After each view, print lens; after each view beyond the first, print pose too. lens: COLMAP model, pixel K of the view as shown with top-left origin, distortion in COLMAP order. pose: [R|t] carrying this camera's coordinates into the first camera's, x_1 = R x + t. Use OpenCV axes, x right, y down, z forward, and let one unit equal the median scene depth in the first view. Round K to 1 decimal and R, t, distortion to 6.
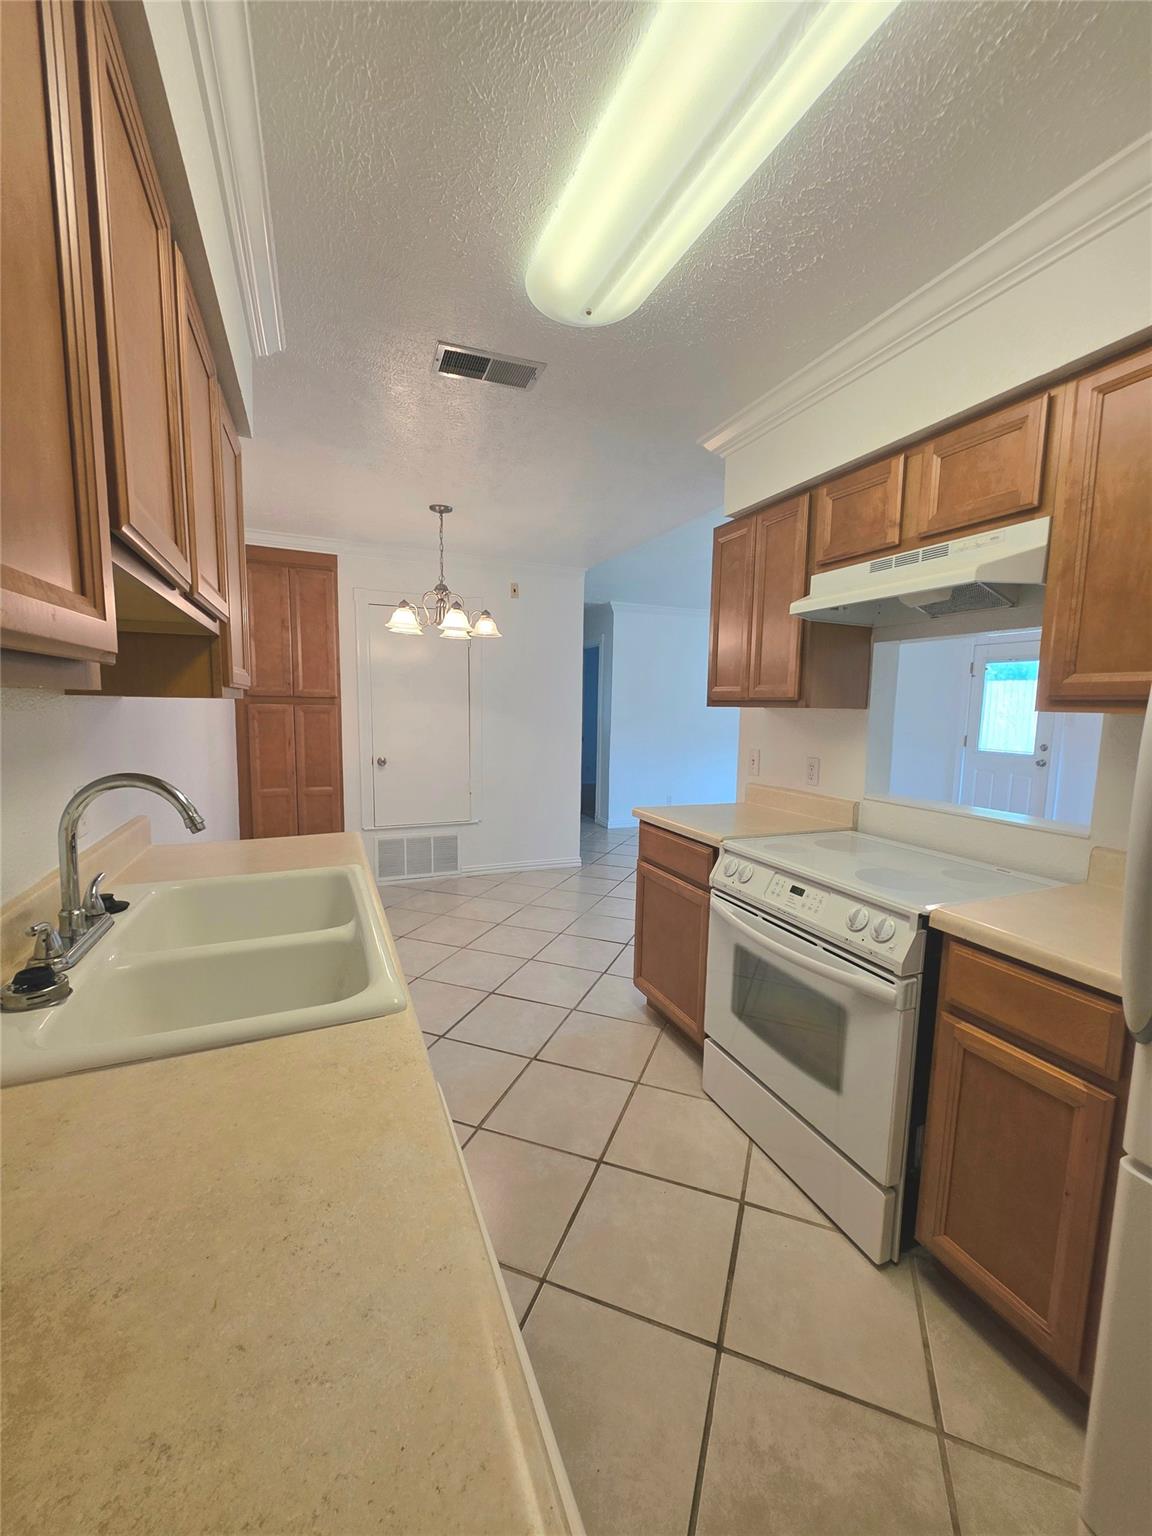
lens RADIAL K [[612.4, 0, 584.1], [0, 612.4, 776.8], [0, 0, 1]] dist [-0.003550, -0.000006]
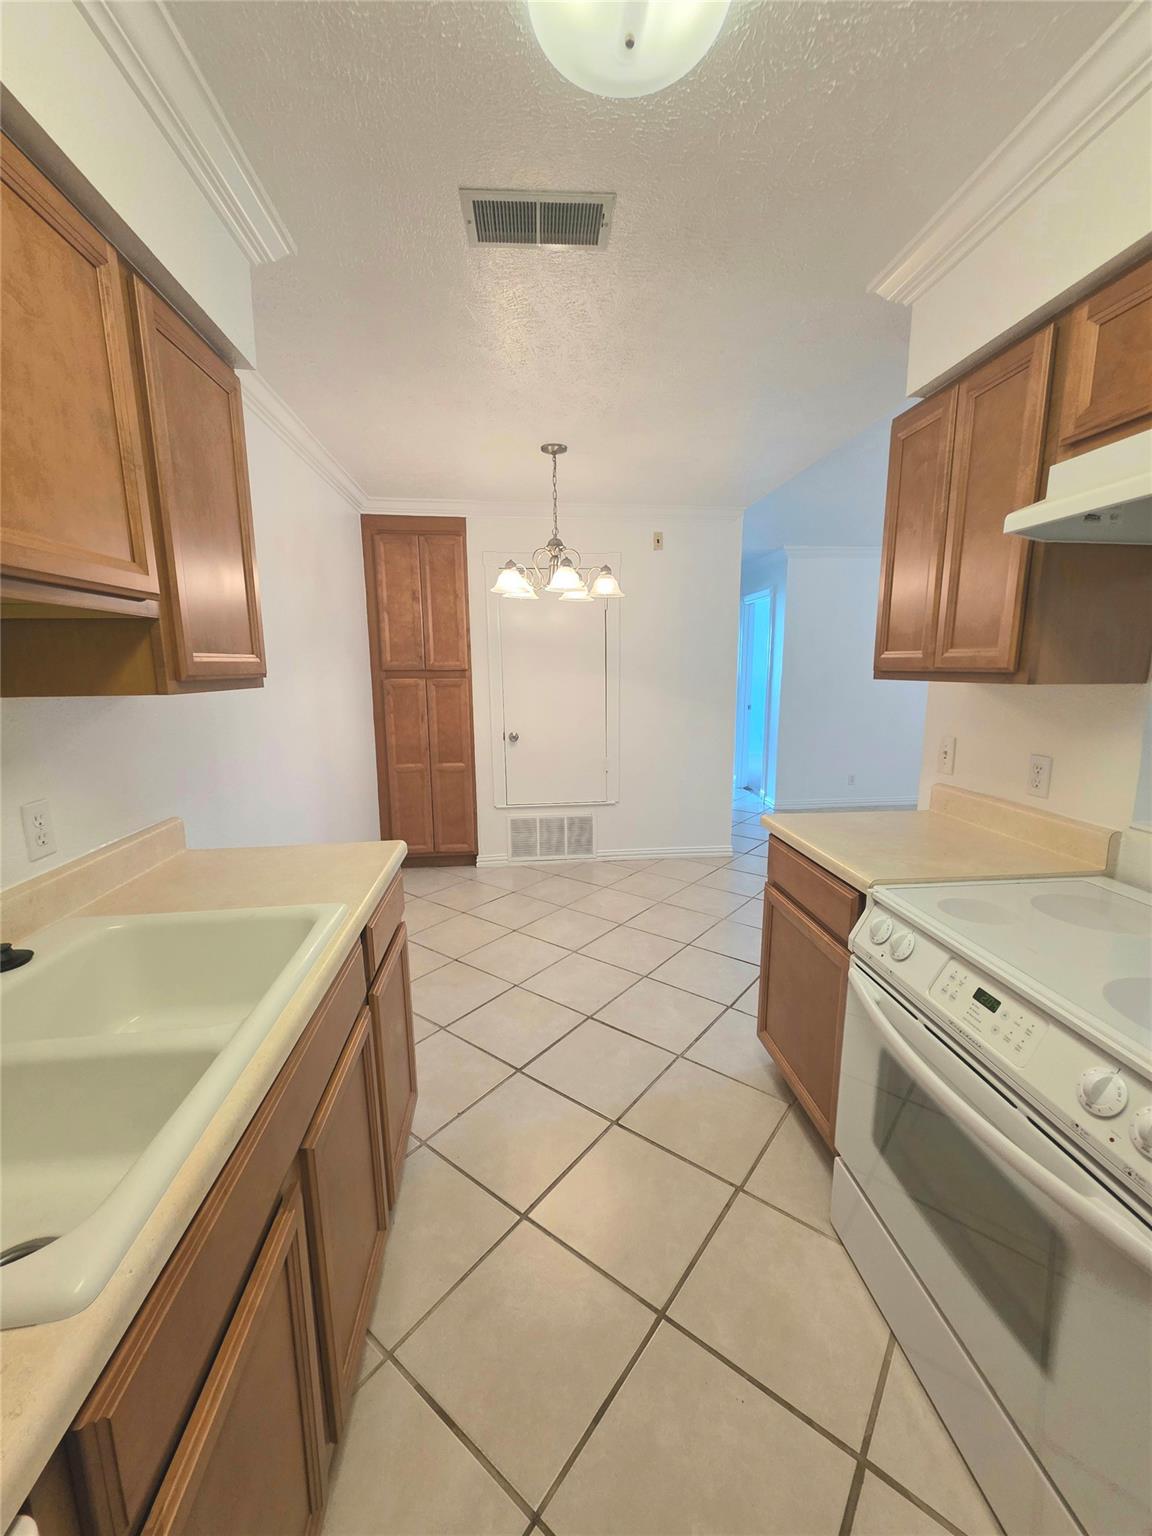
lens RADIAL K [[612.4, 0, 584.1], [0, 612.4, 776.8], [0, 0, 1]] dist [-0.003550, -0.000006]
pose [[0.955442, 0.028836, -0.293767, 0.104919], [-0.010218, 0.997851, 0.064715, -0.050082], [0.295002, -0.058829, 0.953684, 0.241766]]
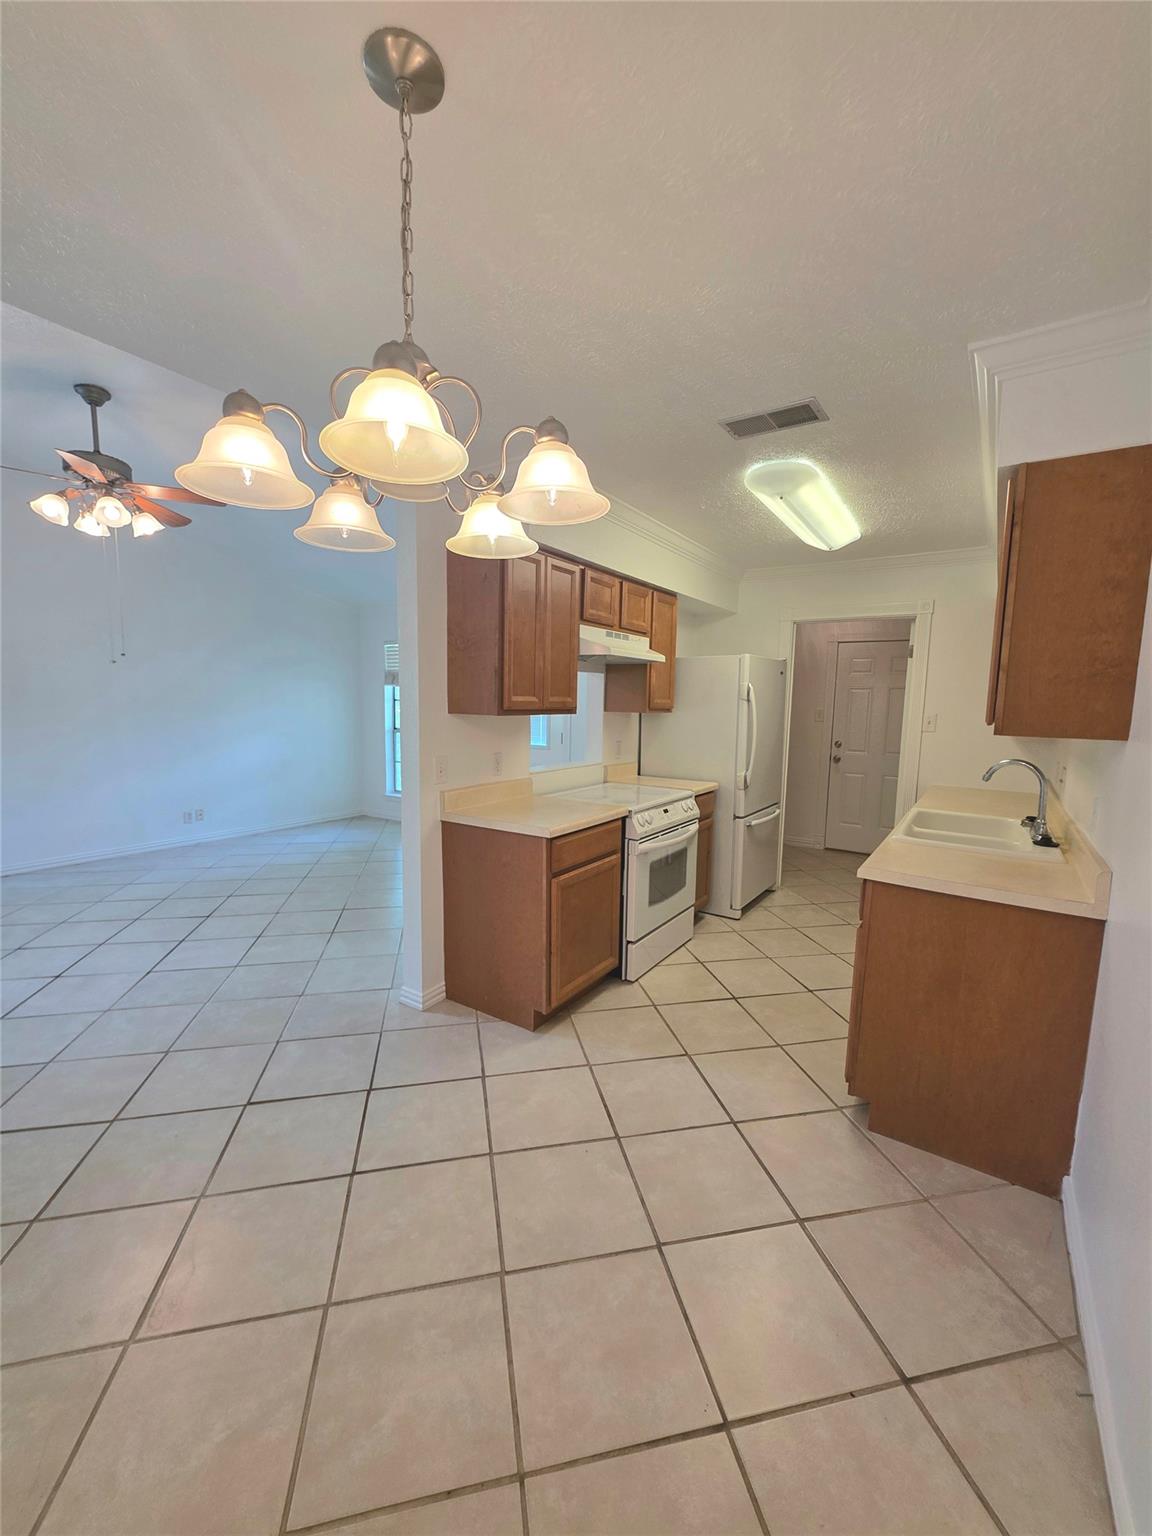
lens RADIAL K [[612.4, 0, 584.1], [0, 612.4, 776.8], [0, 0, 1]] dist [-0.003550, -0.000006]
pose [[-0.545461, -0.138161, 0.826670, -0.808129], [0.063209, 0.976730, 0.204947, -0.244753], [-0.835749, 0.164044, -0.524035, 1.642686]]
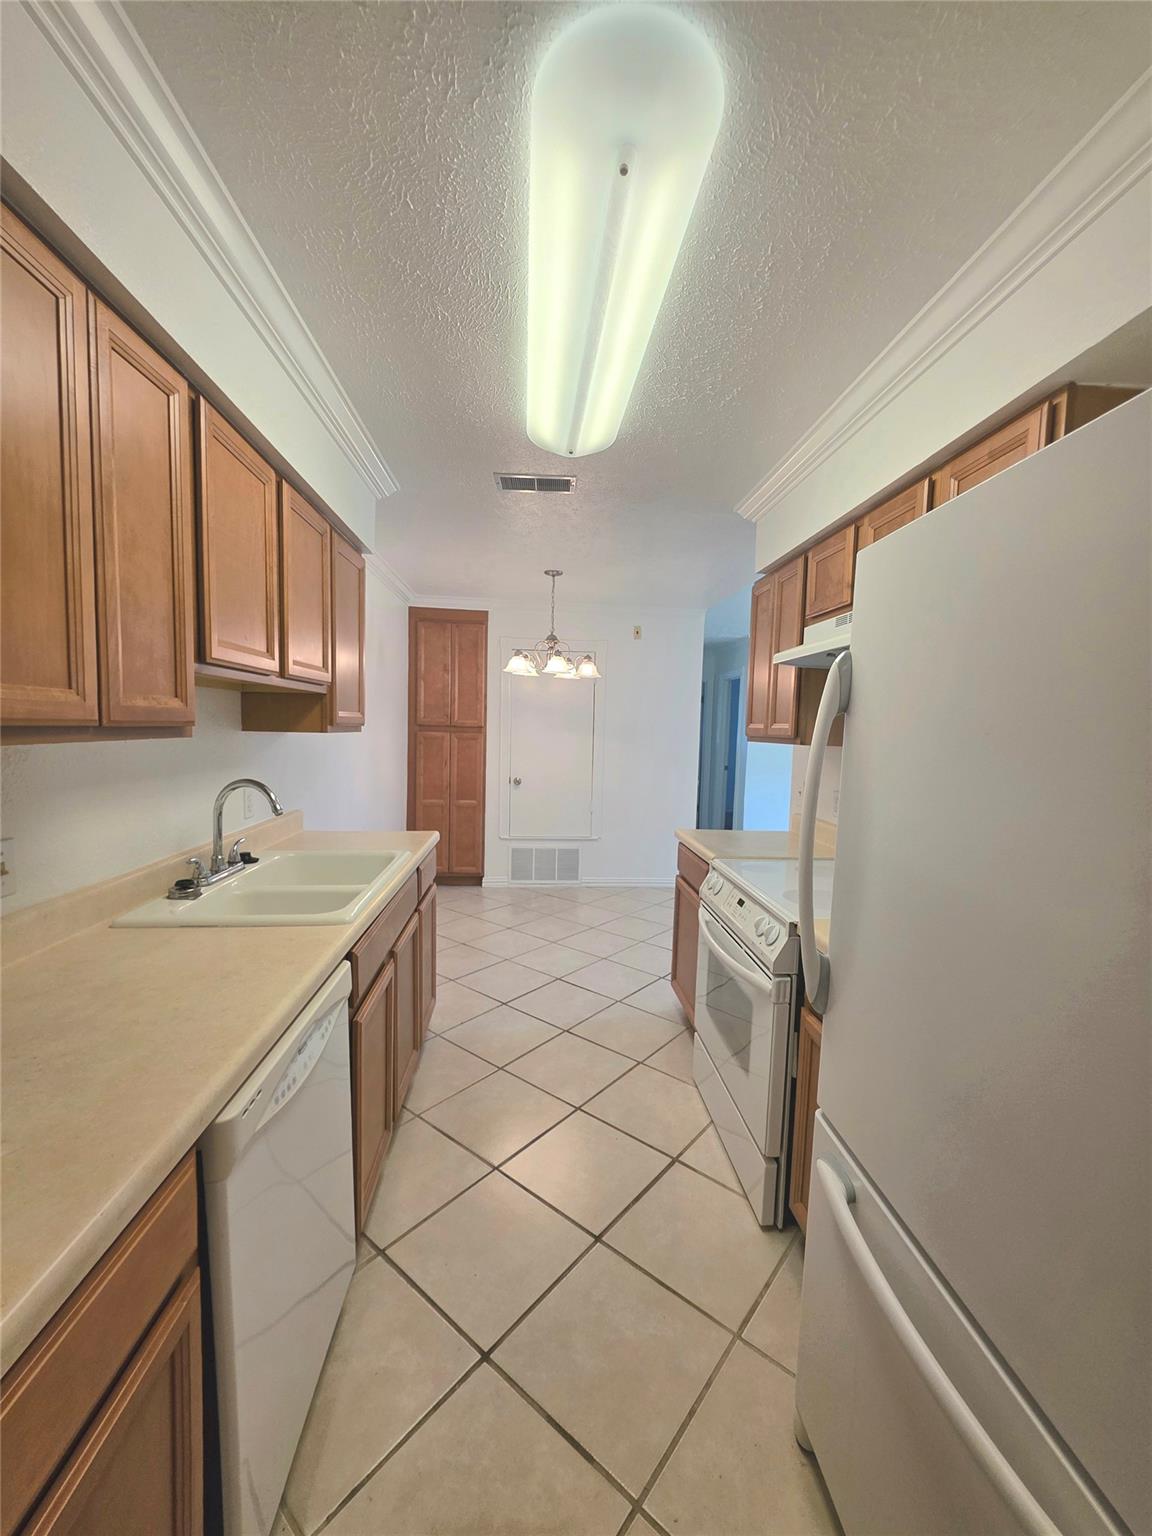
lens RADIAL K [[615.3, 0, 585.9], [0, 615.3, 779.2], [0, 0, 1]] dist [-0.001492, -0.000632]
pose [[0.949423, 0.035575, -0.311979, 0.317384], [-0.047311, 0.998426, -0.030128, 0.000508], [0.310416, 0.043364, 0.949611, -0.161639]]
